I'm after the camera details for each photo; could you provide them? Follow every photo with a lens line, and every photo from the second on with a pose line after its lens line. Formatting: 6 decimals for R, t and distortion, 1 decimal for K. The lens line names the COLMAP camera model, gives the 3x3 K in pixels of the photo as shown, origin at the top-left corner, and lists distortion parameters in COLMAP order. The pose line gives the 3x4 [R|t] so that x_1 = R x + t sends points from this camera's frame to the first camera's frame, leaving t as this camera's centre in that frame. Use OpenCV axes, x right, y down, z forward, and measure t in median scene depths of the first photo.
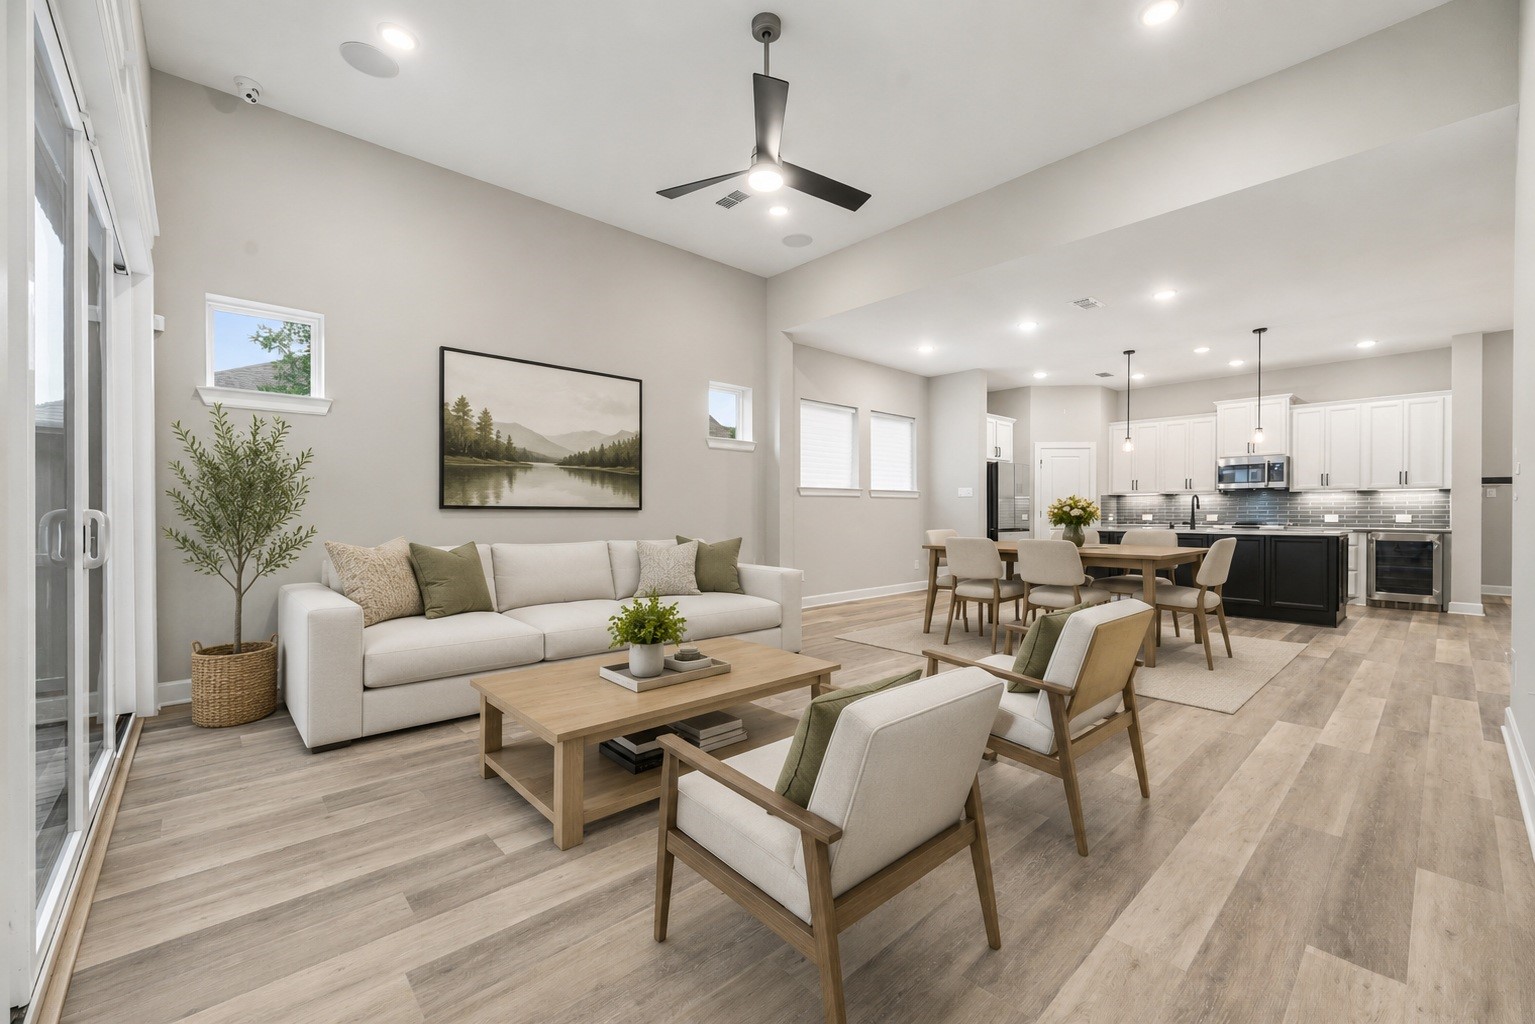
lens RADIAL K [[613.5, 0, 761.1], [0, 613.5, 508.6], [0, 0, 1]] dist [-0.003668, 0.000103]
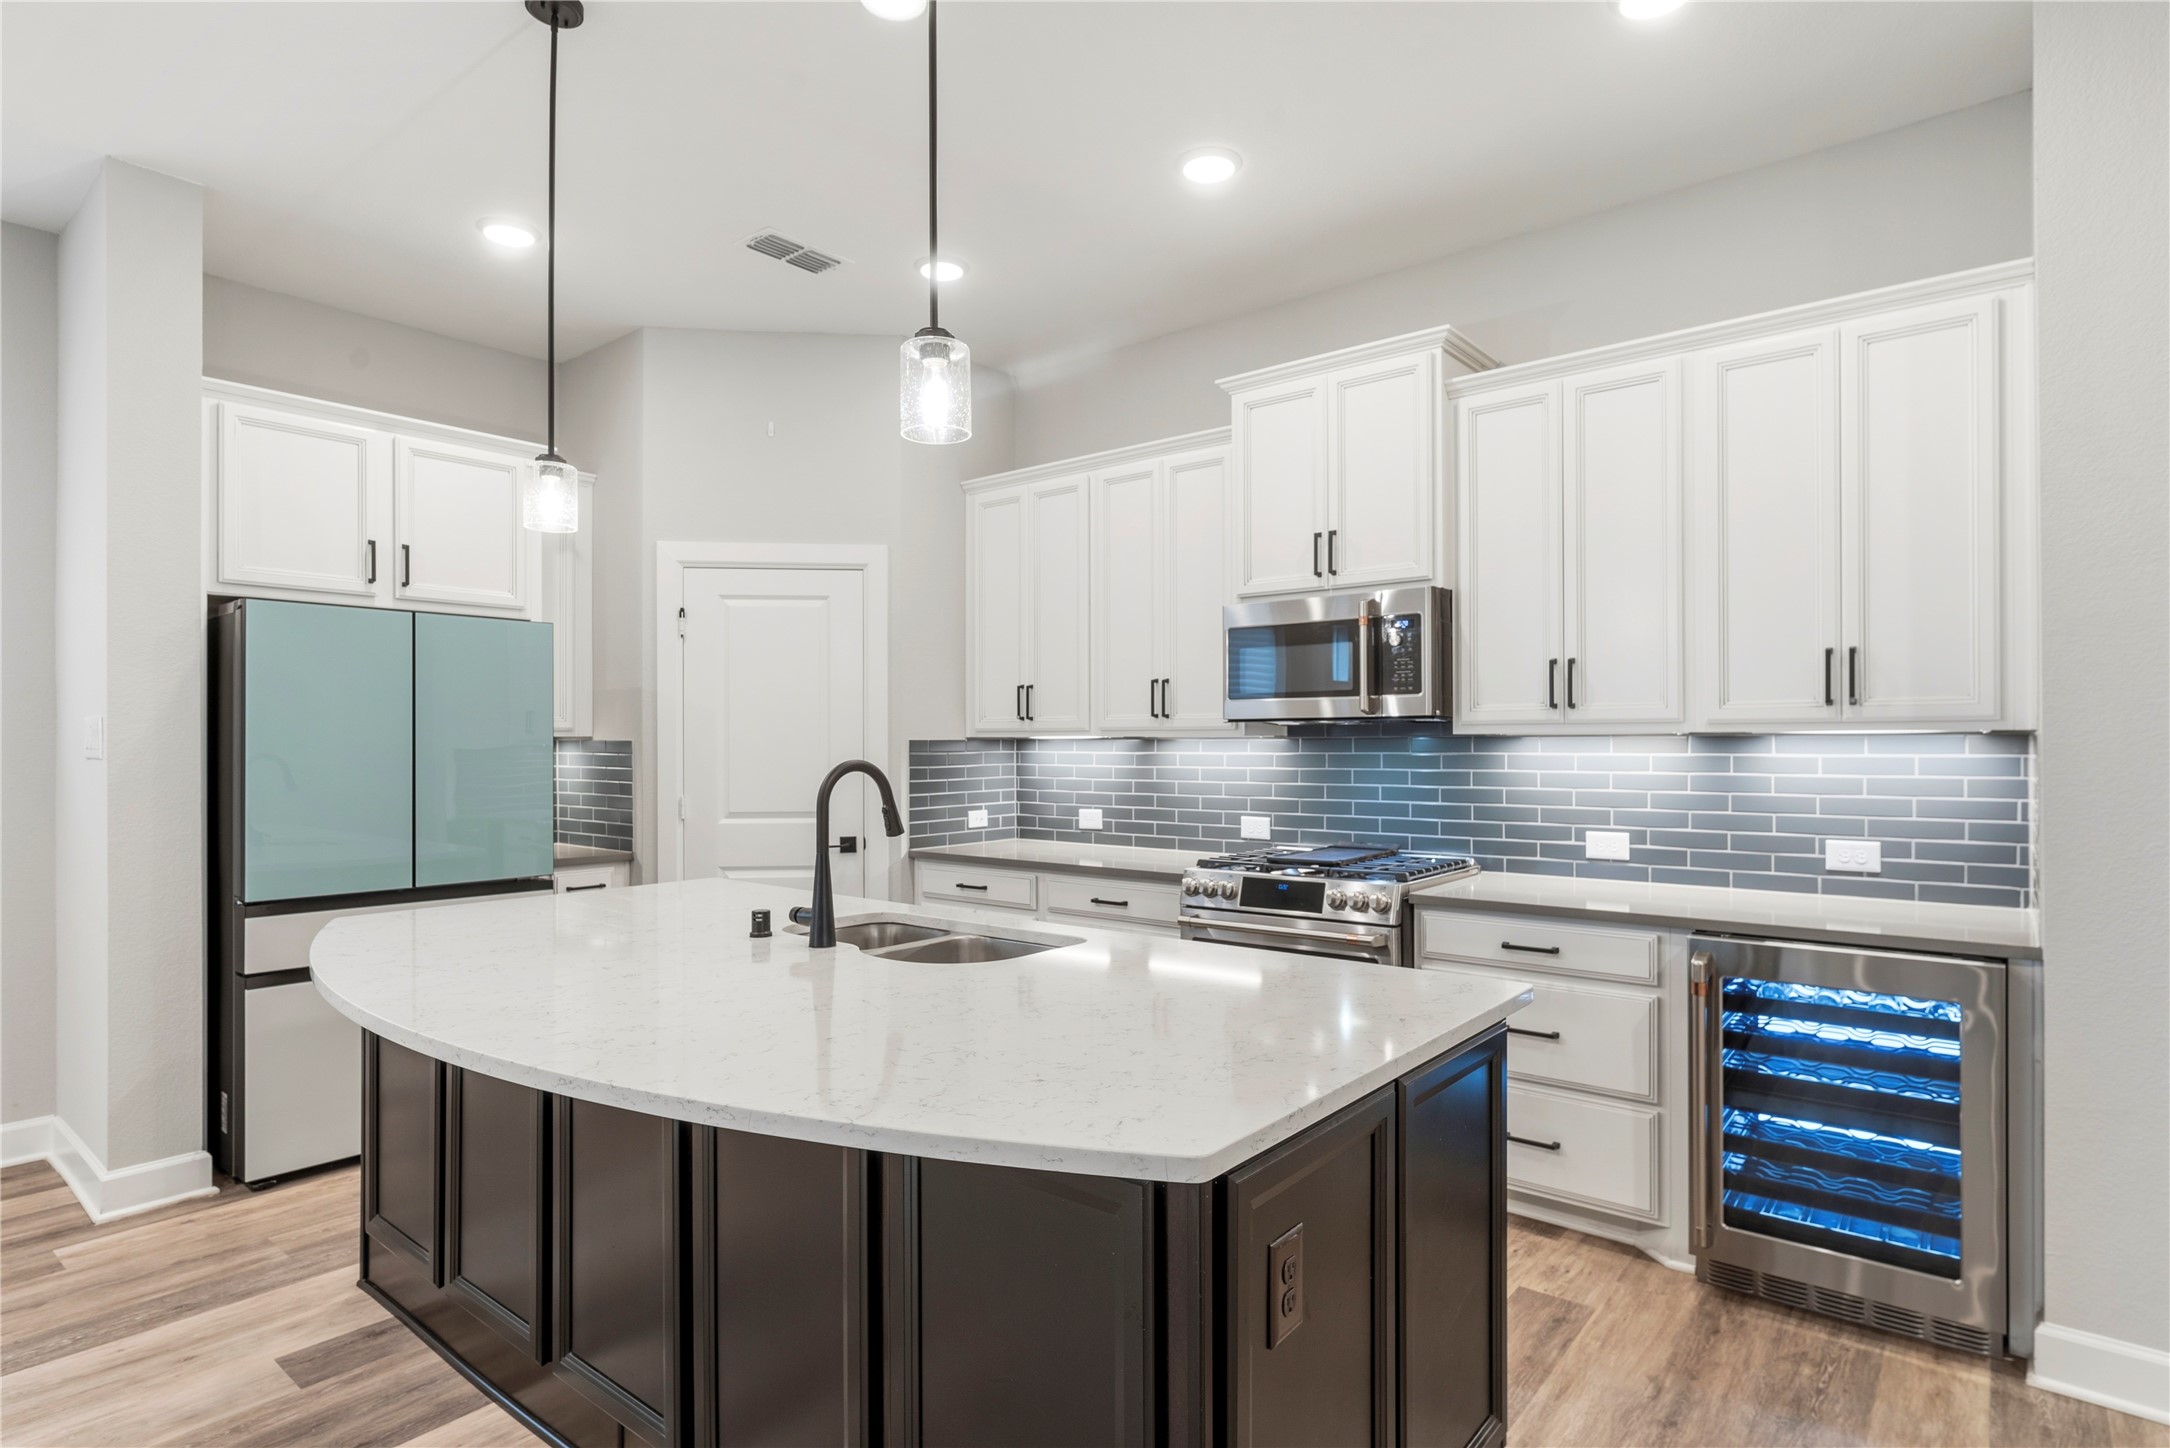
lens RADIAL K [[1123.5, 0, 1093.2], [0, 1123.5, 734.3], [0, 0, 1]] dist [0.001334, -0.000042]
pose [[0.985976, -0.001399, 0.166883, 0.546899], [0.002491, 0.999977, -0.006337, -0.021085], [-0.166871, 0.006663, 0.985956, 0.492948]]
